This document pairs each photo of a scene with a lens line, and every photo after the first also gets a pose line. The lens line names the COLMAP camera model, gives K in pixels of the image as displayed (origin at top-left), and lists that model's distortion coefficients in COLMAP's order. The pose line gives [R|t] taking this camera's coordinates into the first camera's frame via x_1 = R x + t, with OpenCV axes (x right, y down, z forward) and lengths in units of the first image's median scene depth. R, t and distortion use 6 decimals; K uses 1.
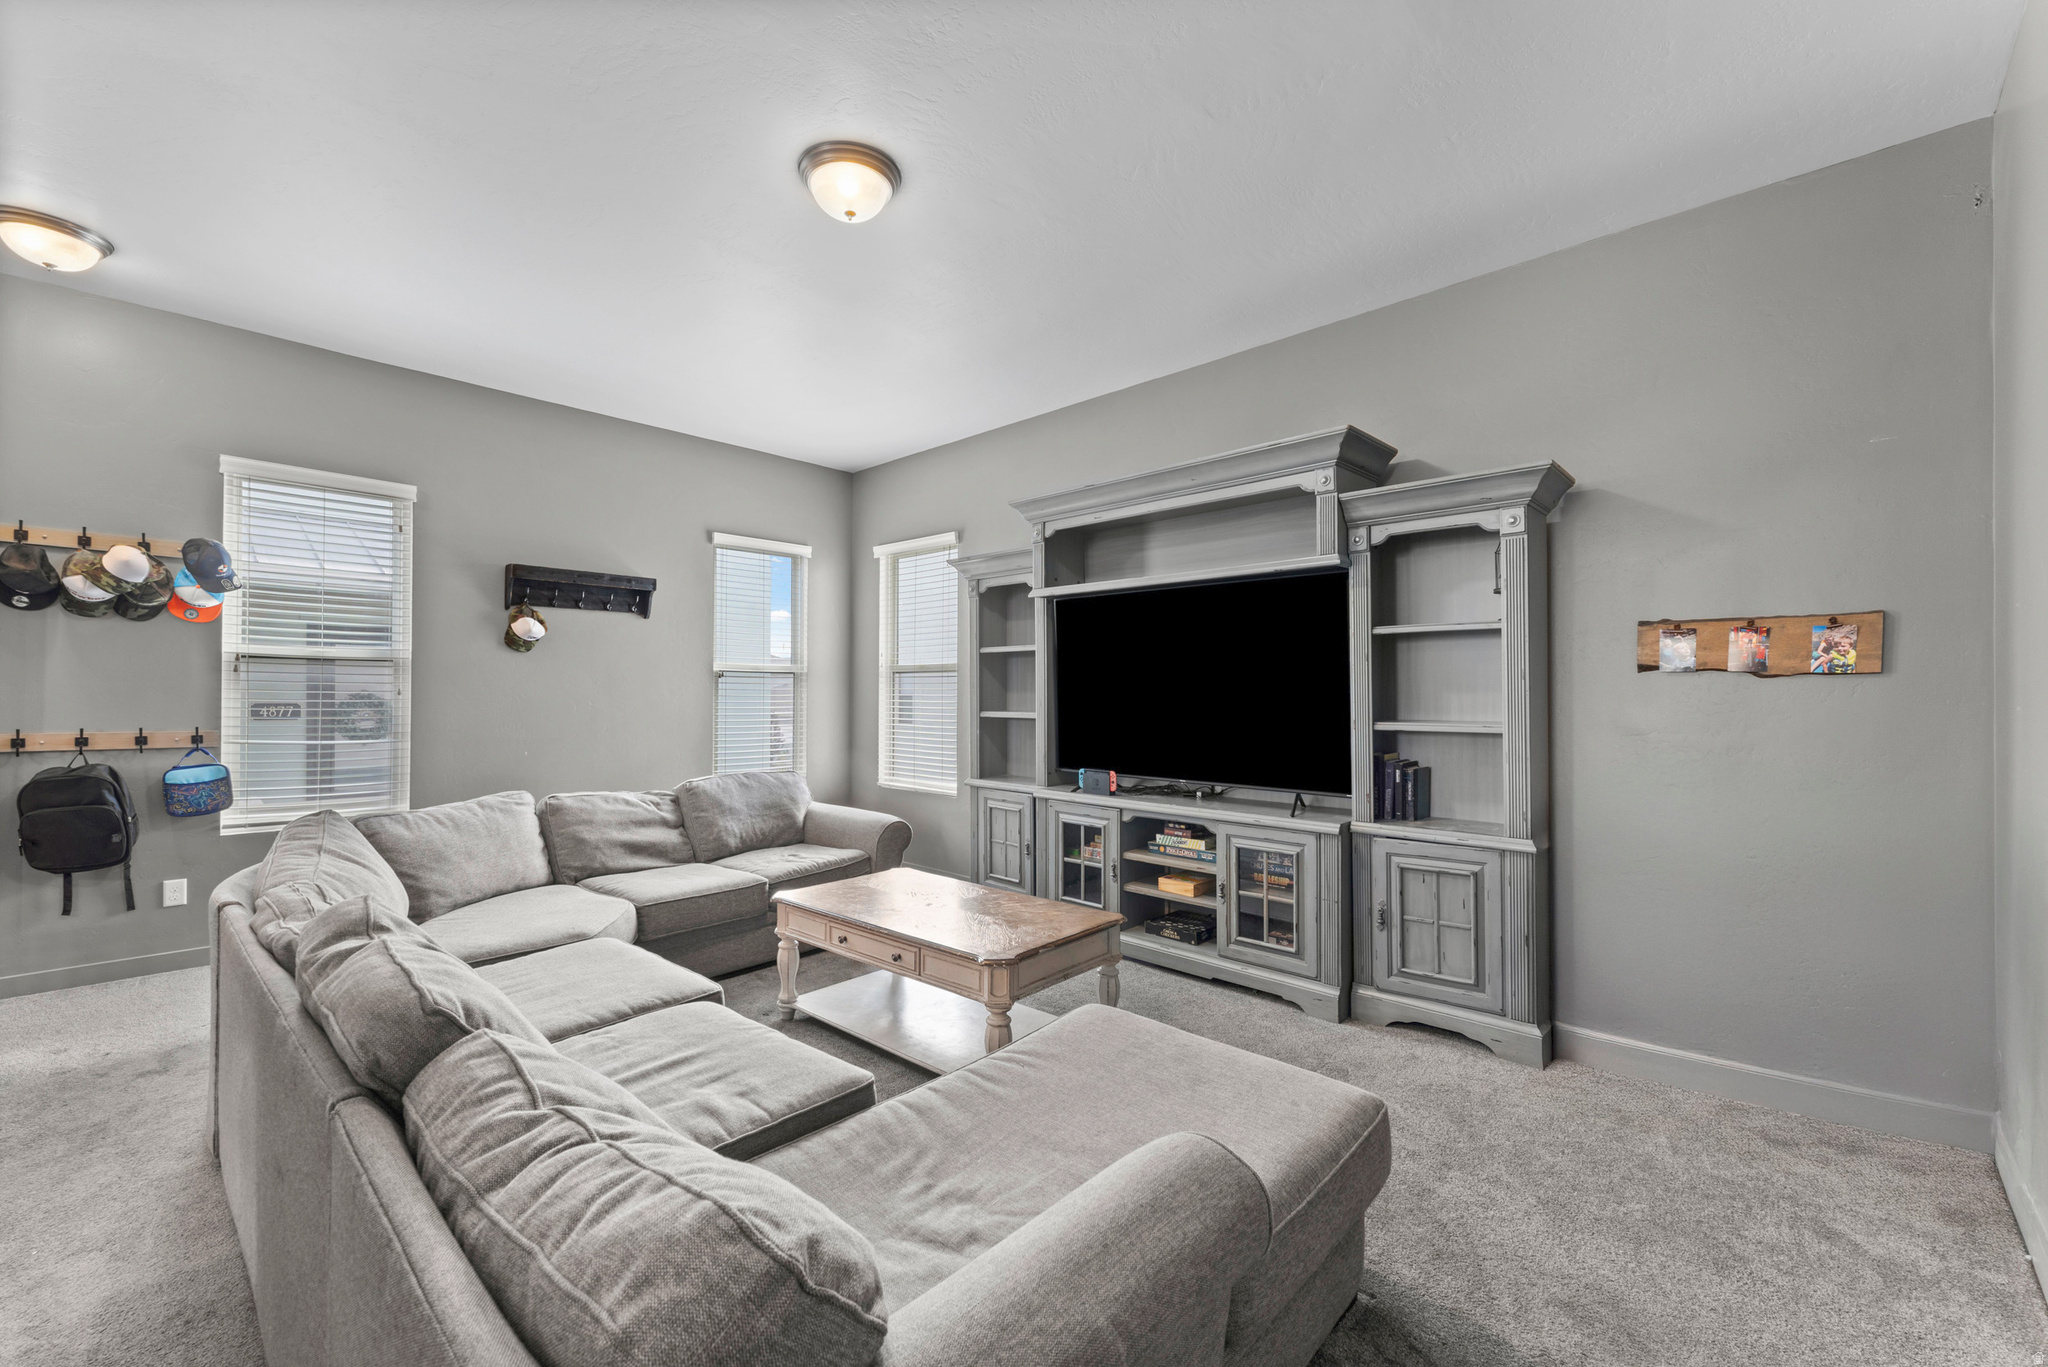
lens RADIAL K [[818.4, 0, 1023.8], [0, 818.4, 684.3], [0, 0, 1]] dist [0.001553, 0.000022]
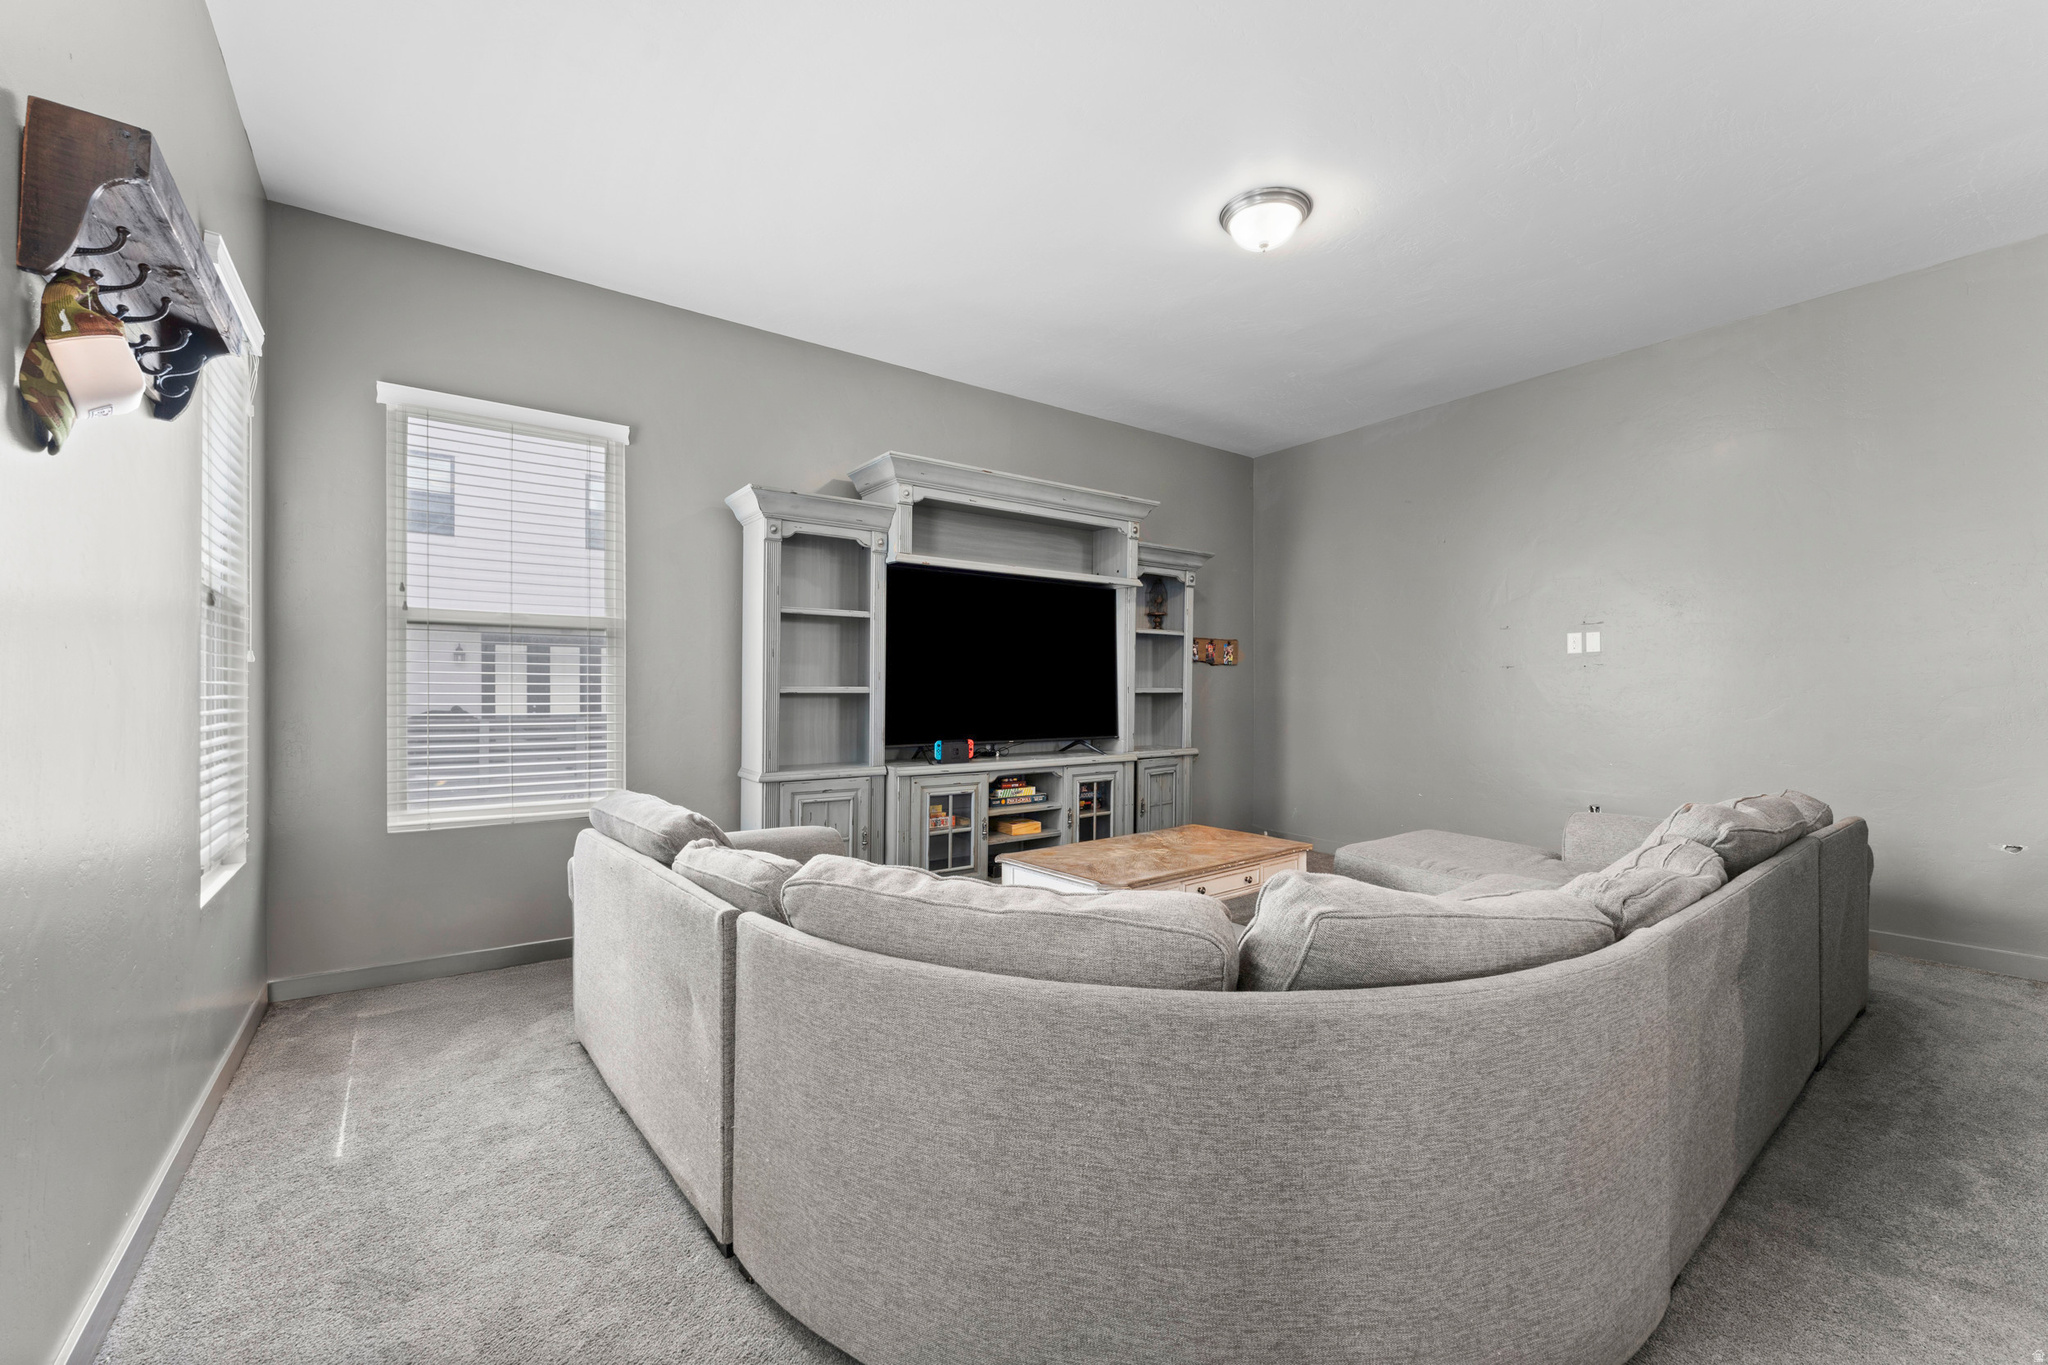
lens RADIAL K [[818.4, 0, 1027.2], [0, 818.4, 686.3], [0, 0, 1]] dist [0.001553, 0.000022]
pose [[0.177649, 0.000066, 0.984094, -0.937594], [-0.011475, 0.999932, 0.002004, 0.033547], [-0.984027, -0.011649, 0.177638, 0.735519]]
